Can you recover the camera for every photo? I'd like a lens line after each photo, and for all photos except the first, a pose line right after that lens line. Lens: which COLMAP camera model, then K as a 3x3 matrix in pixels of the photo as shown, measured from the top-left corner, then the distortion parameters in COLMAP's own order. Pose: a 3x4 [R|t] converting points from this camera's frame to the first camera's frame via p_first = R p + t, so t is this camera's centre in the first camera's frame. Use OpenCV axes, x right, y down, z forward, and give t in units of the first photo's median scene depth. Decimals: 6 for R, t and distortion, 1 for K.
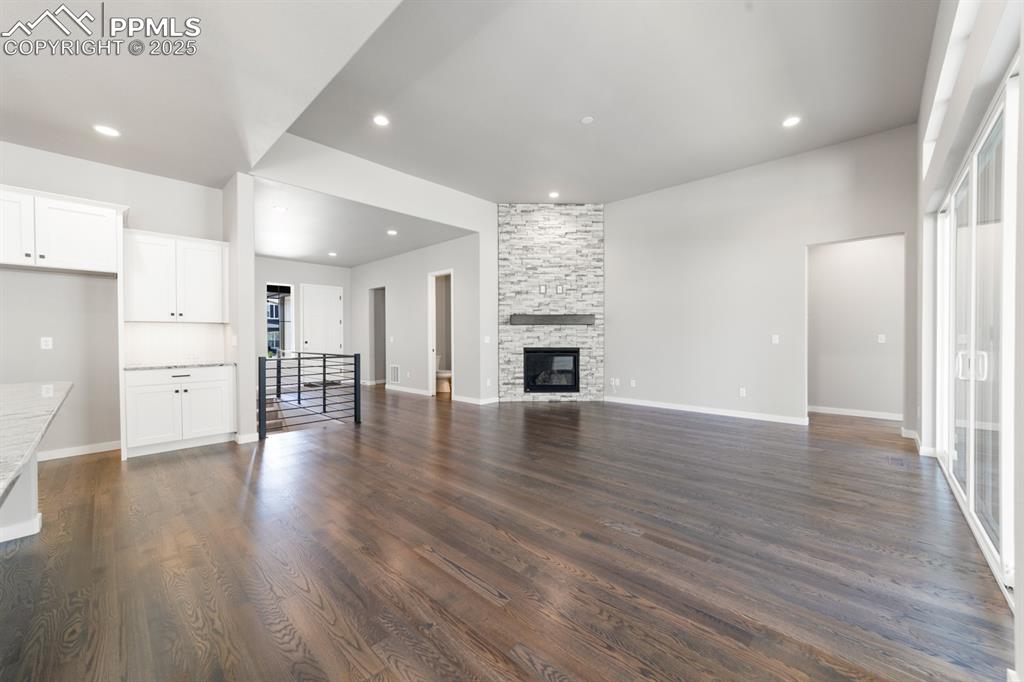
lens RADIAL K [[391.2, 0, 511.0], [0, 391.2, 340.1], [0, 0, 1]] dist [-0.014832, 0.006774]
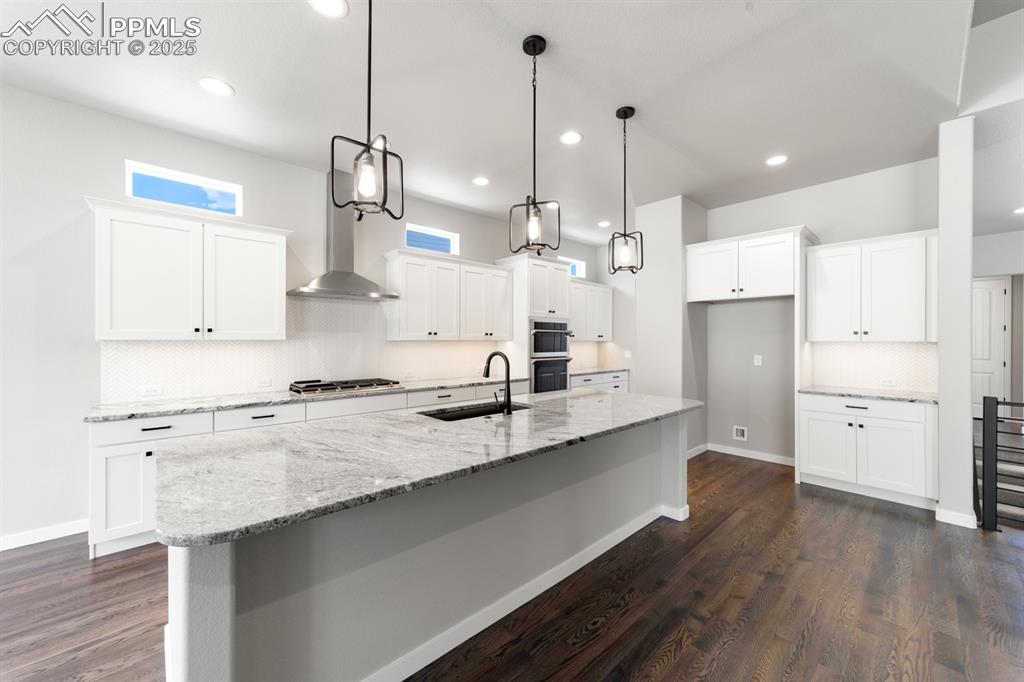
lens RADIAL K [[391.2, 0, 515.0], [0, 391.2, 340.5], [0, 0, 1]] dist [-0.014832, 0.006774]
pose [[-0.064354, 0.006521, -0.997906, 0.018594], [-0.010932, 0.999914, 0.007239, -0.028120], [0.997867, 0.011375, -0.064277, 0.179503]]
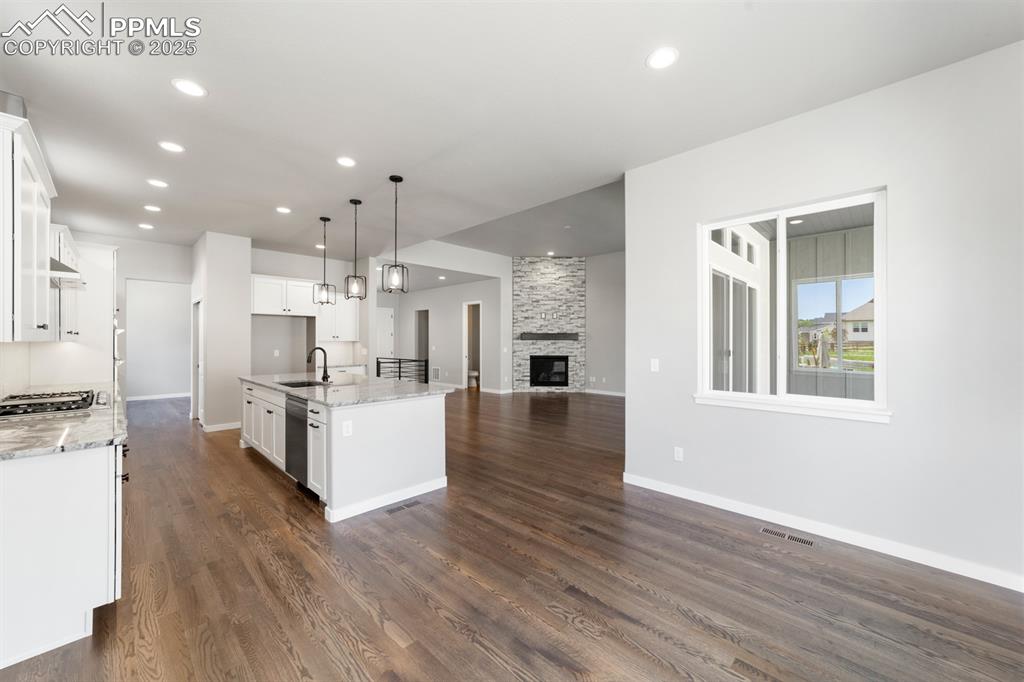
lens RADIAL K [[391.2, 0, 511.2], [0, 391.2, 339.9], [0, 0, 1]] dist [-0.014832, 0.006774]
pose [[0.999907, 0.004937, -0.012700, -0.019358], [-0.005094, 0.999911, -0.012369, -0.020655], [0.012638, 0.012433, 0.999843, -0.463044]]
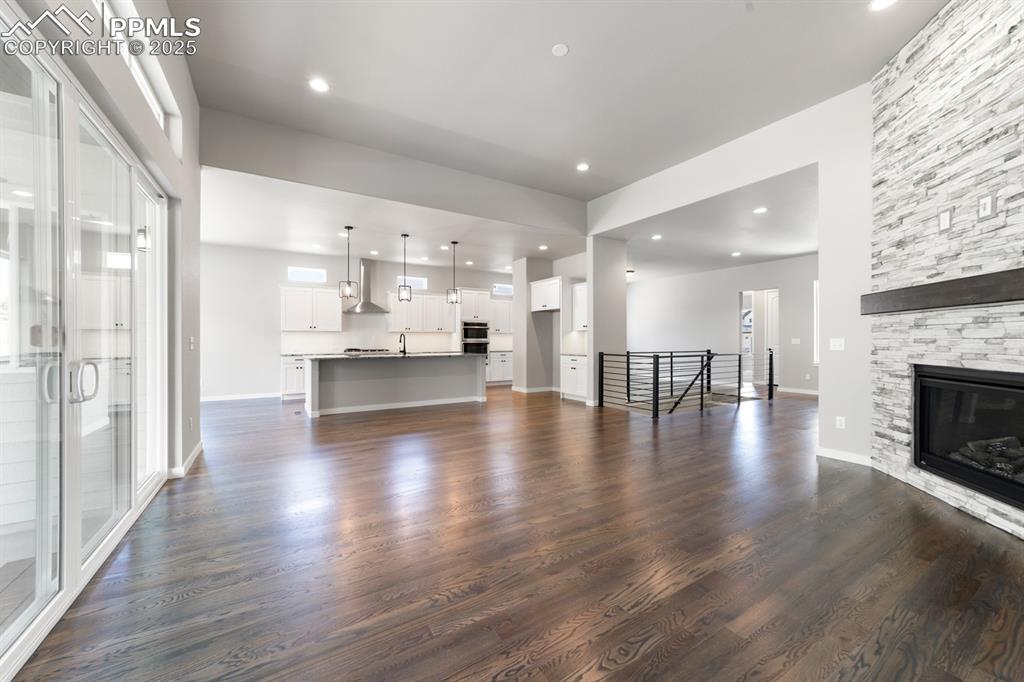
lens RADIAL K [[391.2, 0, 515.4], [0, 391.2, 340.6], [0, 0, 1]] dist [-0.014832, 0.006774]
pose [[-0.252662, 0.005677, -0.967538, 0.576483], [-0.008255, 0.999934, 0.008022, -0.007161], [0.967520, 0.010014, -0.252598, 0.679116]]
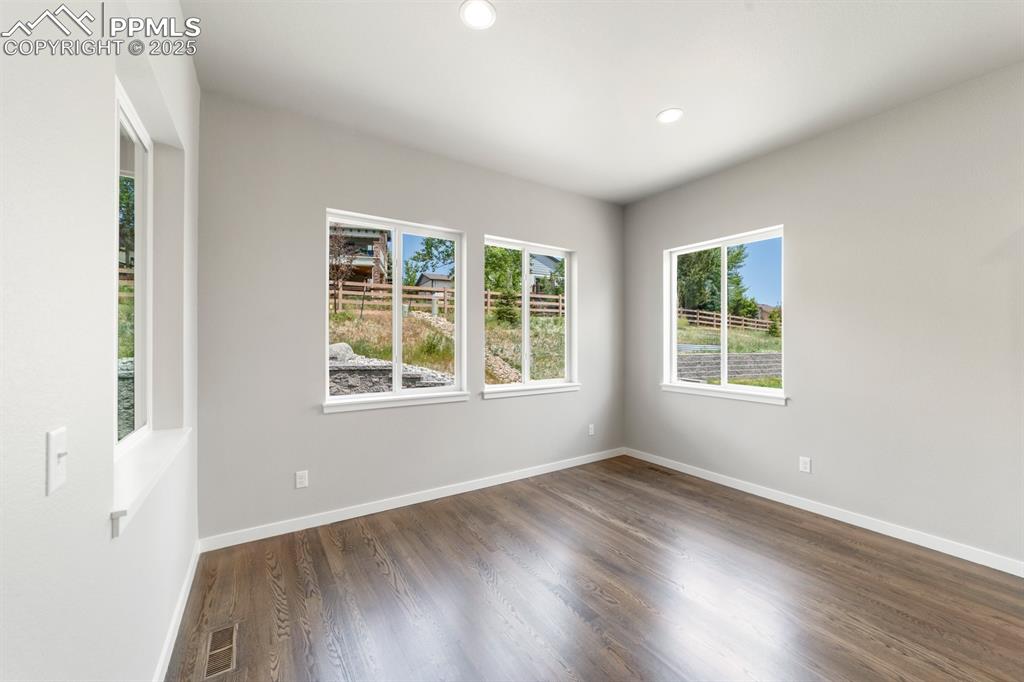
lens RADIAL K [[391.2, 0, 512.3], [0, 391.2, 343.9], [0, 0, 1]] dist [-0.014832, 0.006774]
pose [[-0.973164, 0.001213, 0.230111, 0.013923], [0.004326, 0.999906, 0.013024, -0.027099], [-0.230074, 0.013670, -0.973077, 0.115350]]
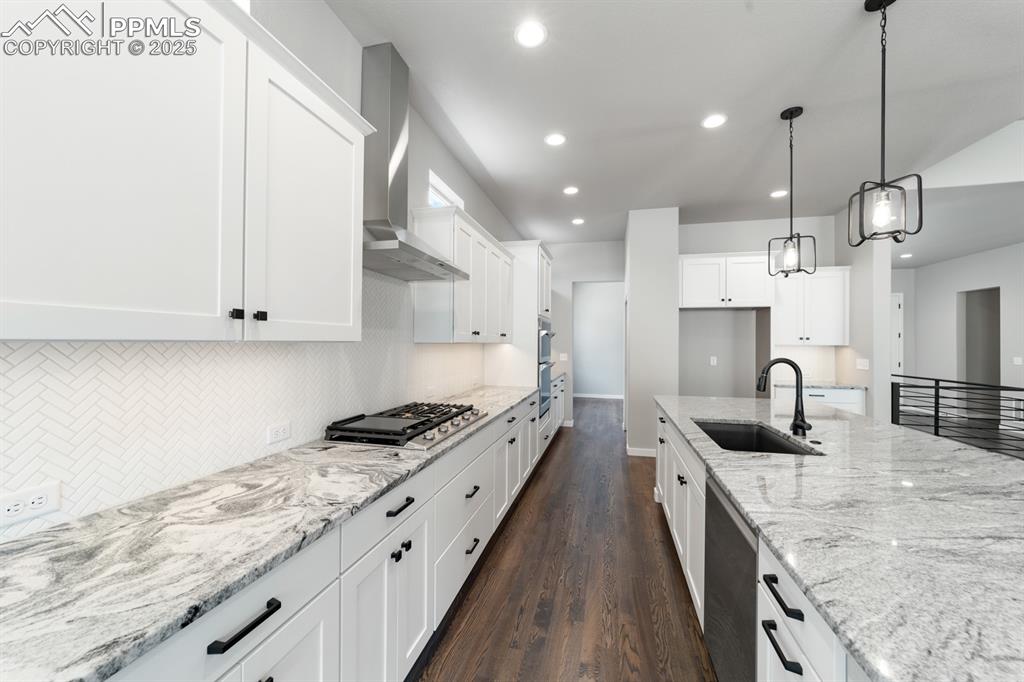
lens RADIAL K [[391.2, 0, 513.9], [0, 391.2, 340.3], [0, 0, 1]] dist [-0.014832, 0.006774]
pose [[0.494707, 0.002425, -0.869056, -0.181617], [-0.018136, 0.999807, -0.007534, -0.022636], [0.868870, 0.019488, 0.494656, -0.162091]]
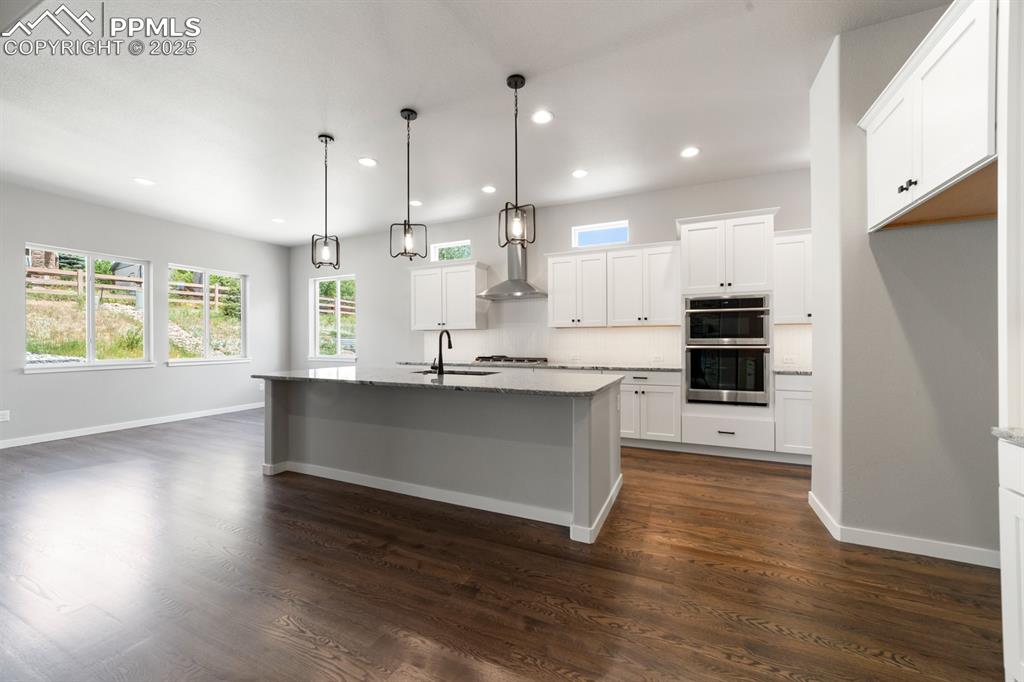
lens RADIAL K [[391.2, 0, 511.8], [0, 391.2, 338.5], [0, 0, 1]] dist [-0.014832, 0.006774]
pose [[-0.947495, 0.006406, -0.319708, -0.251284], [0.005405, 0.999977, 0.004018, -0.005455], [0.319726, 0.002080, -0.947508, 0.620999]]
